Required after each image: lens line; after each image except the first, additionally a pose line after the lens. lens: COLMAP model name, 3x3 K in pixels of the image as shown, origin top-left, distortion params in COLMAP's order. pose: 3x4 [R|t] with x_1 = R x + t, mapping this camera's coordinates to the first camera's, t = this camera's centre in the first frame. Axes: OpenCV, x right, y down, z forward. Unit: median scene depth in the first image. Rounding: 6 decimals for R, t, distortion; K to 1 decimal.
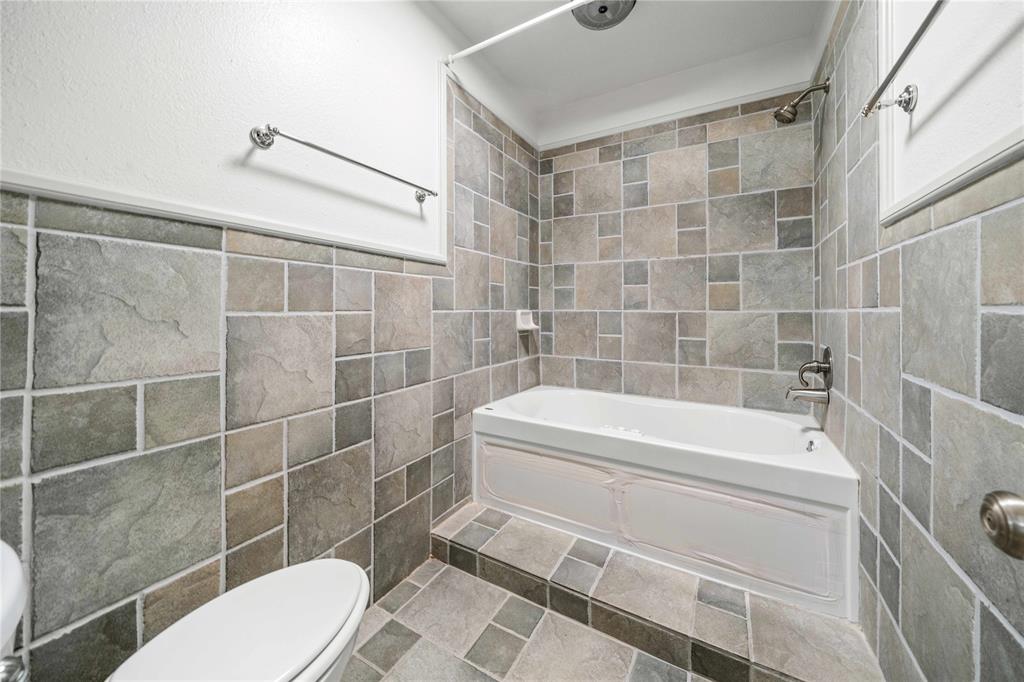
lens RADIAL K [[364.2, 0, 526.3], [0, 364.2, 302.3], [0, 0, 1]] dist [0.007662, -0.000051]
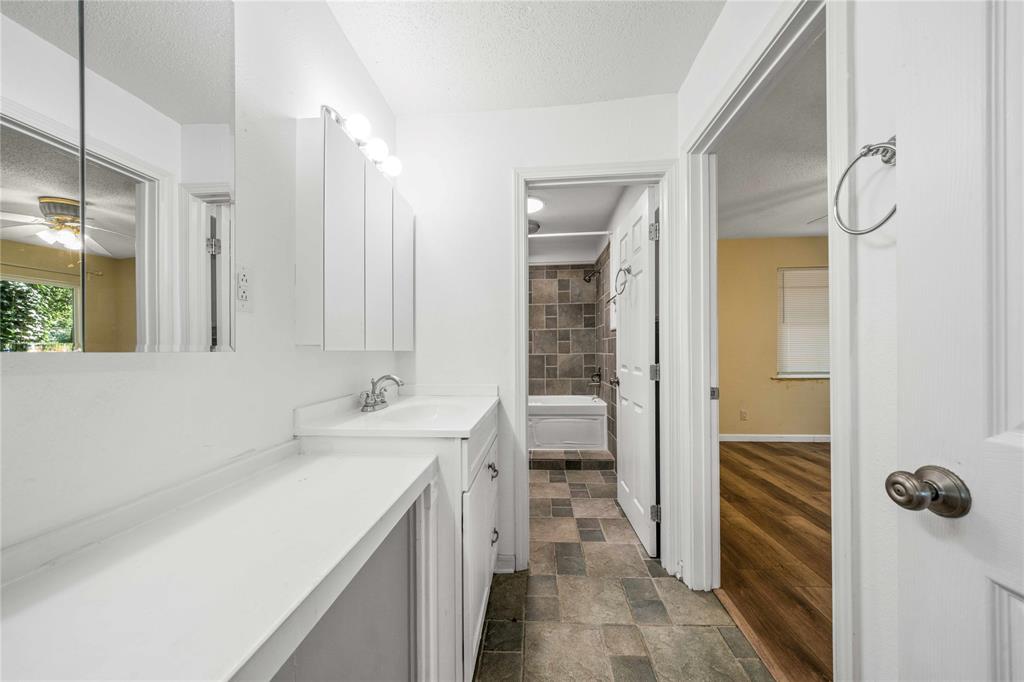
lens RADIAL K [[364.2, 0, 510.5], [0, 364.2, 346.7], [0, 0, 1]] dist [0.007662, -0.000051]
pose [[0.904386, -0.003923, 0.426697, -0.754220], [0.002033, 0.999986, 0.004886, -0.032865], [-0.426711, -0.003551, 0.904381, -0.941244]]
